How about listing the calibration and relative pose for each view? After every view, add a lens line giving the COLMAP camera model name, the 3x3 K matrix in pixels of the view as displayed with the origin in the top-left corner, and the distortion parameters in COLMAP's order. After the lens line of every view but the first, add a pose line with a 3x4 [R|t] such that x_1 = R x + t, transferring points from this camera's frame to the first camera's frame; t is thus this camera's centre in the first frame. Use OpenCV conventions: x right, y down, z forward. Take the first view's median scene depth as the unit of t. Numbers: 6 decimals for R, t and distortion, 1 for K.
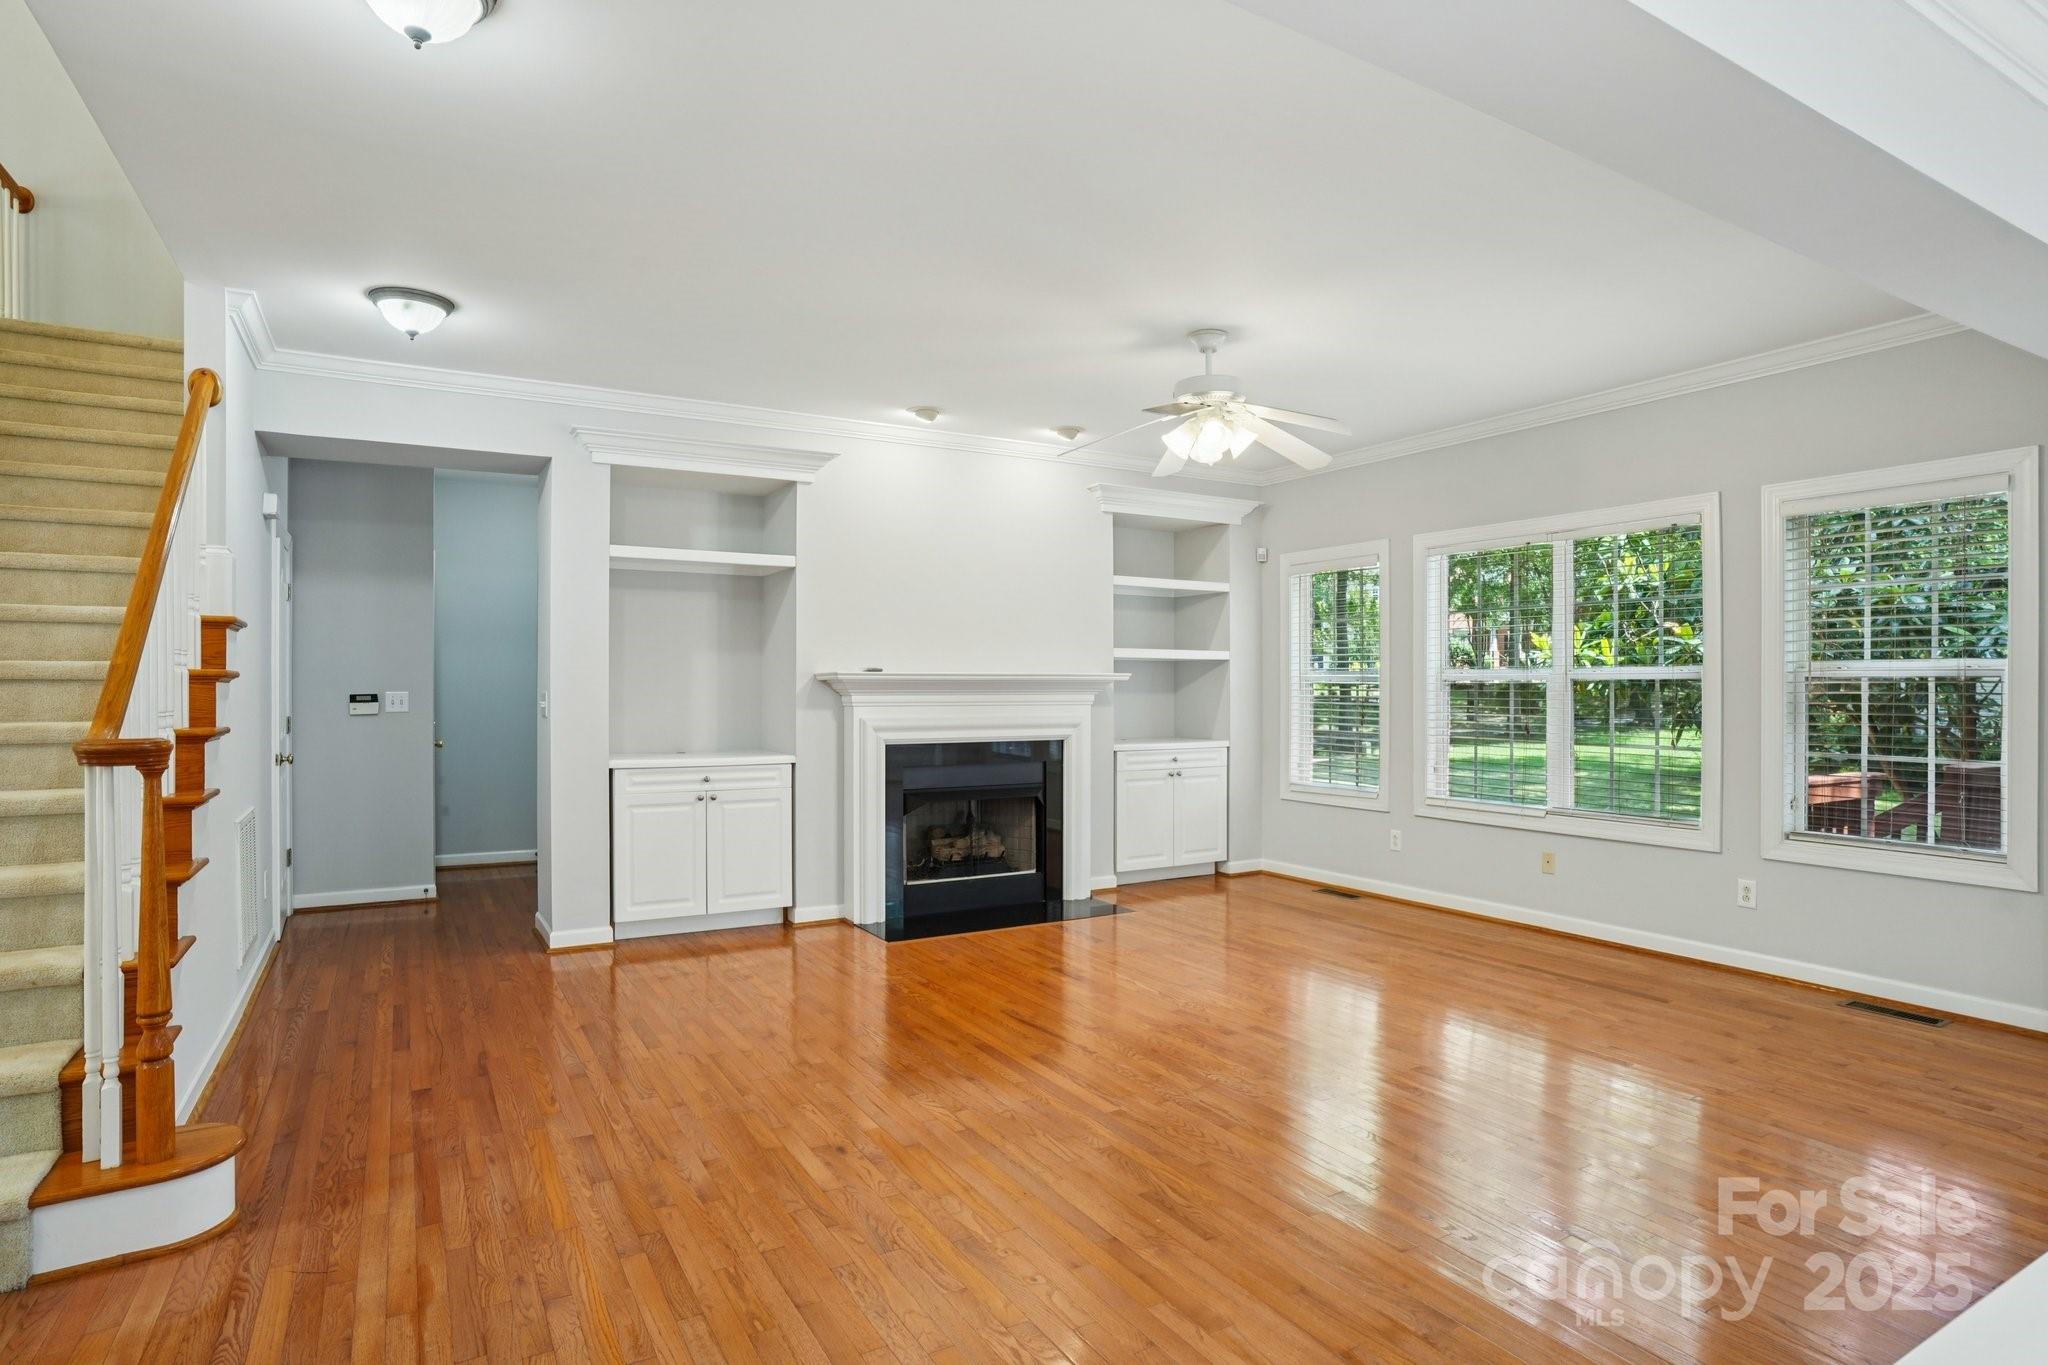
lens RADIAL K [[1115.7, 0, 1038.1], [0, 1115.7, 680.8], [0, 0, 1]] dist [-0.024508, 0.000540]
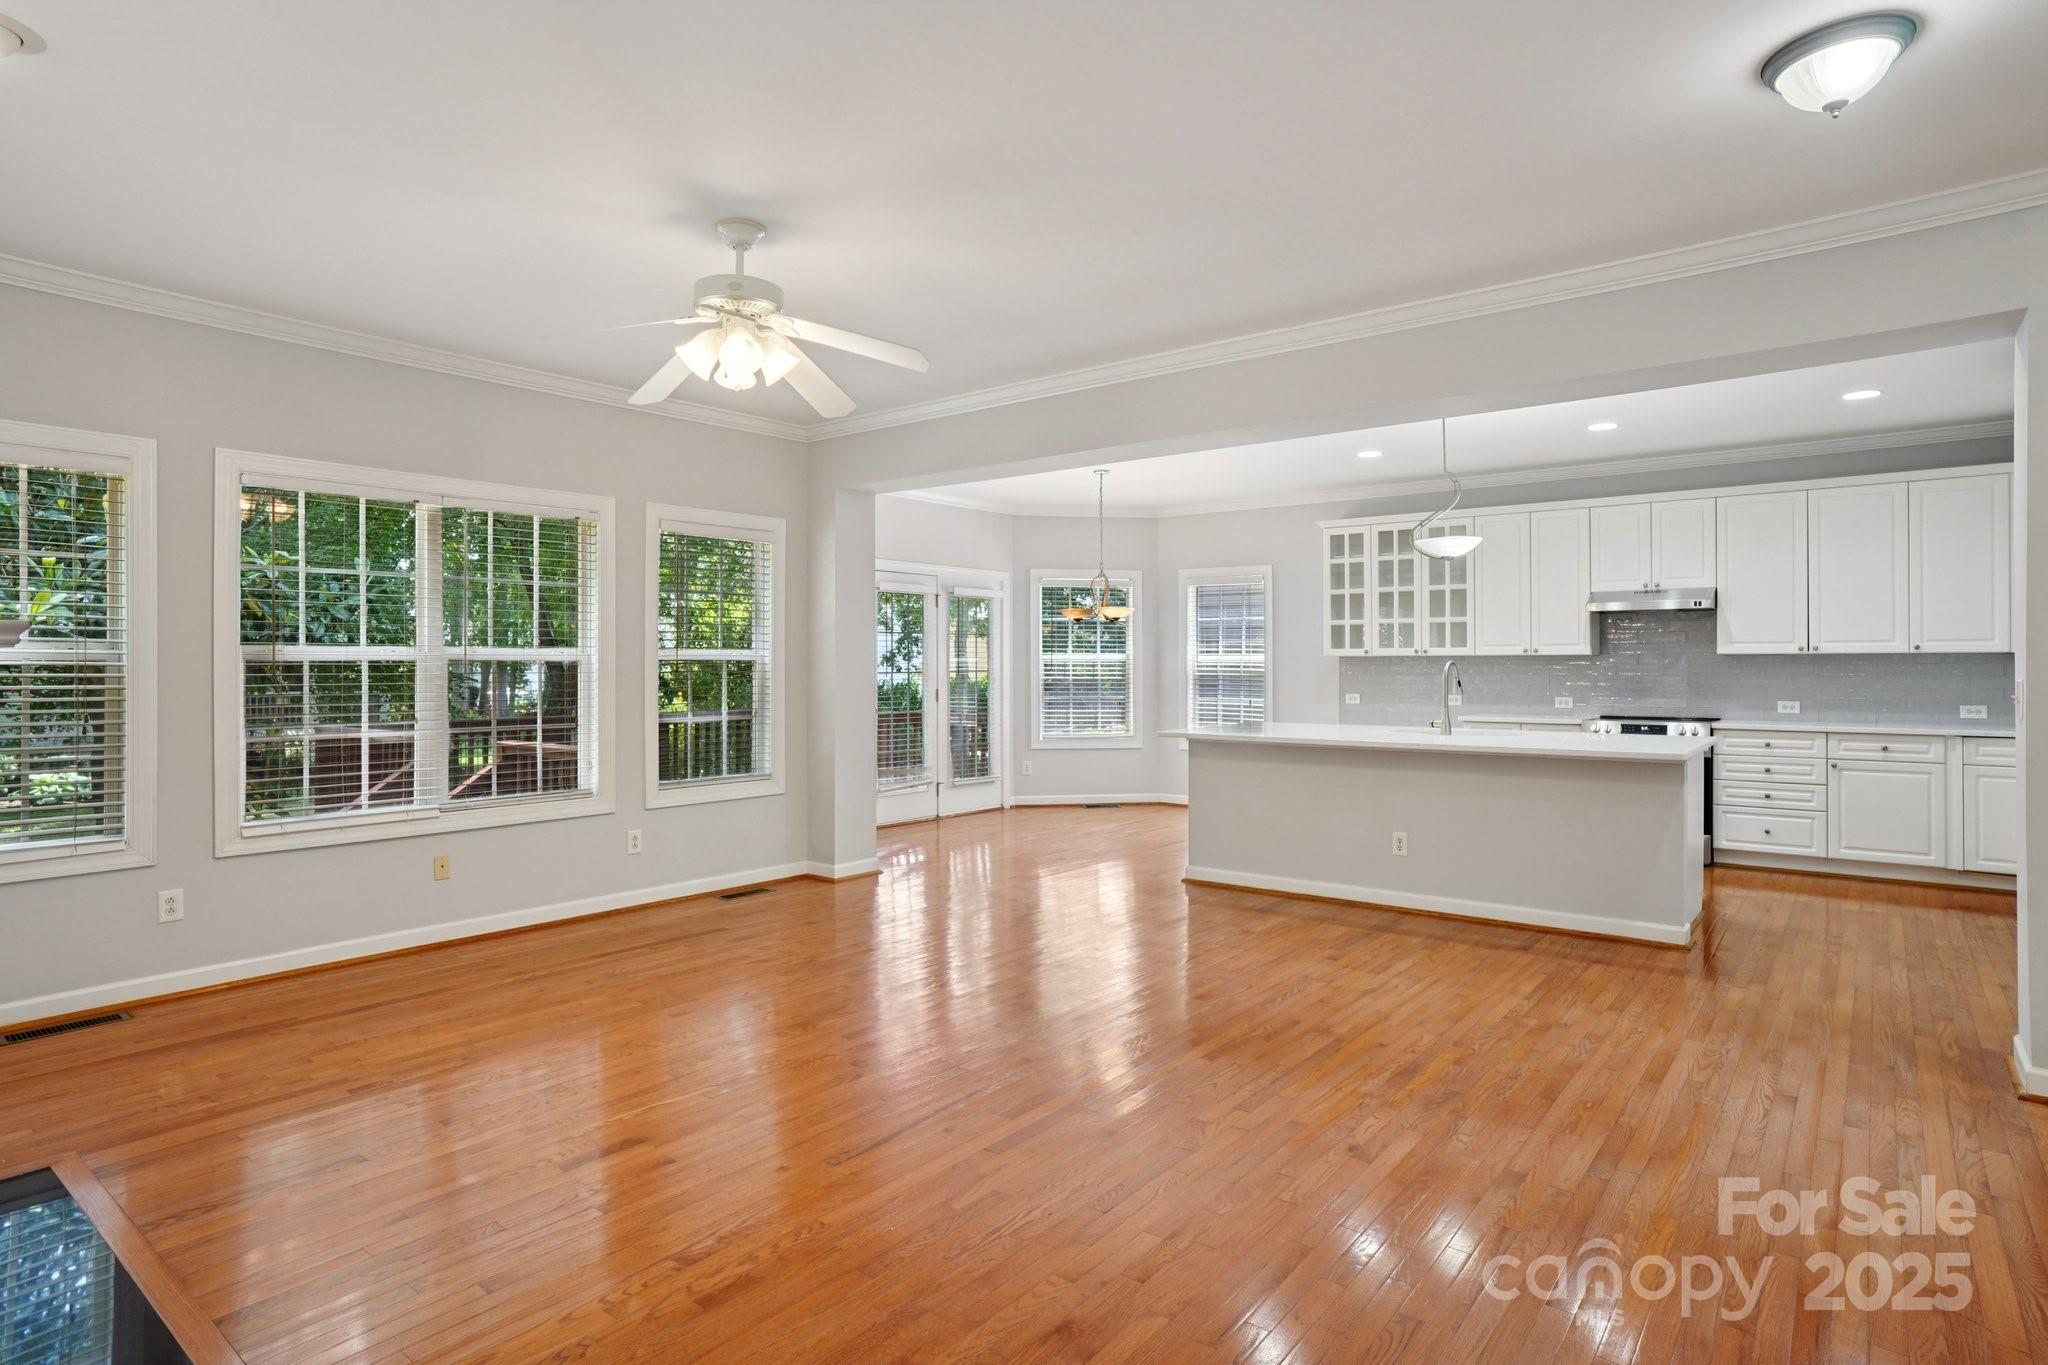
lens RADIAL K [[1115.7, 0, 1019.1], [0, 1115.7, 679.9], [0, 0, 1]] dist [-0.024508, 0.000540]
pose [[-0.367916, -0.012288, 0.929778, -0.568021], [-0.001752, 0.999920, 0.012521, 0.002172], [-0.929857, 0.002978, -0.367908, 0.958315]]
